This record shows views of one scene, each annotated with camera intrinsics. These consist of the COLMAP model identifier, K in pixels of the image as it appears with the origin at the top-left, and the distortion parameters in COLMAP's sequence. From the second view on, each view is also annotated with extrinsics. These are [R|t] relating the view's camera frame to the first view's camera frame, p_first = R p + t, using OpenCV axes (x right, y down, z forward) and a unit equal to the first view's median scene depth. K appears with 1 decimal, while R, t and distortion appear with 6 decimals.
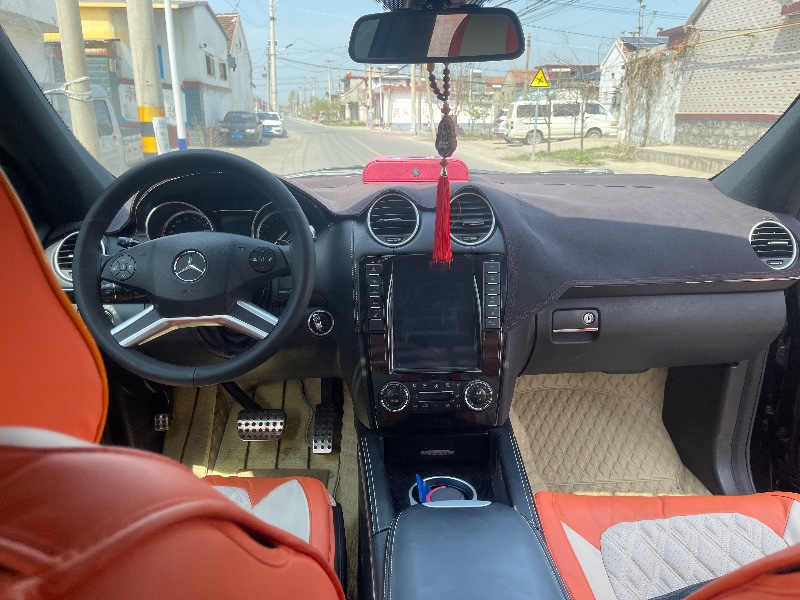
lens RADIAL K [[587.0, 0, 400.0], [0, 587.0, 300.0], [0, 0, 1]] dist [0.069143, -0.101930]
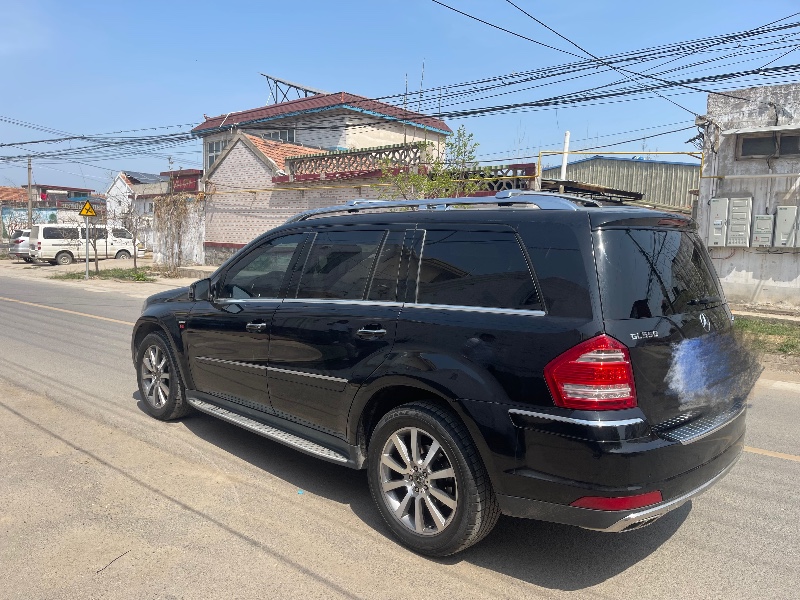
lens RADIAL K [[587.0, 0, 400.0], [0, 587.0, 300.0], [0, 0, 1]] dist [0.069143, -0.101930]
pose [[0.693195, -0.047171, 0.719205, -0.156336], [0.185357, 0.975961, -0.114642, 0.034051], [-0.696508, 0.212779, 0.685275, -0.142698]]
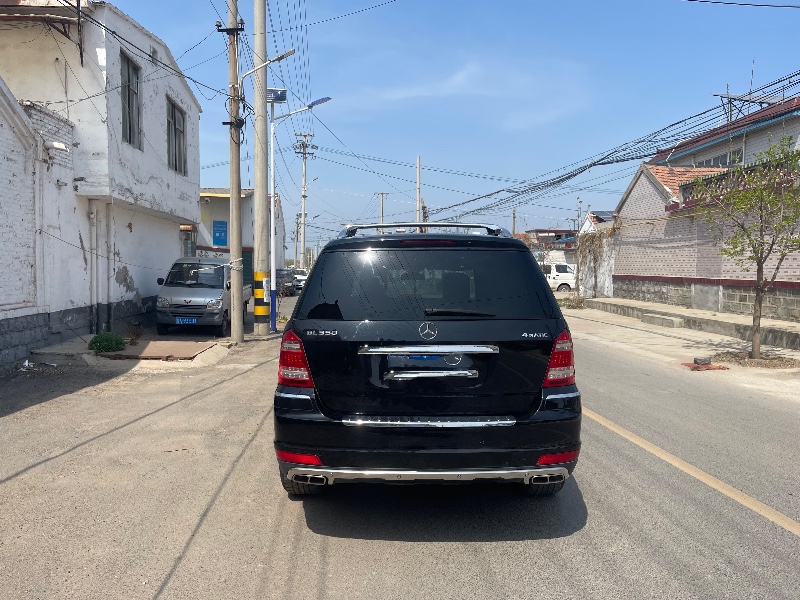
lens RADIAL K [[587.0, 0, 400.0], [0, 587.0, 300.0], [0, 0, 1]] dist [0.069143, -0.101930]
pose [[0.999904, 0.008045, -0.011284, -0.000353], [-0.010589, 0.968786, -0.247673, 0.068968], [0.008940, 0.247769, 0.968778, -0.253998]]
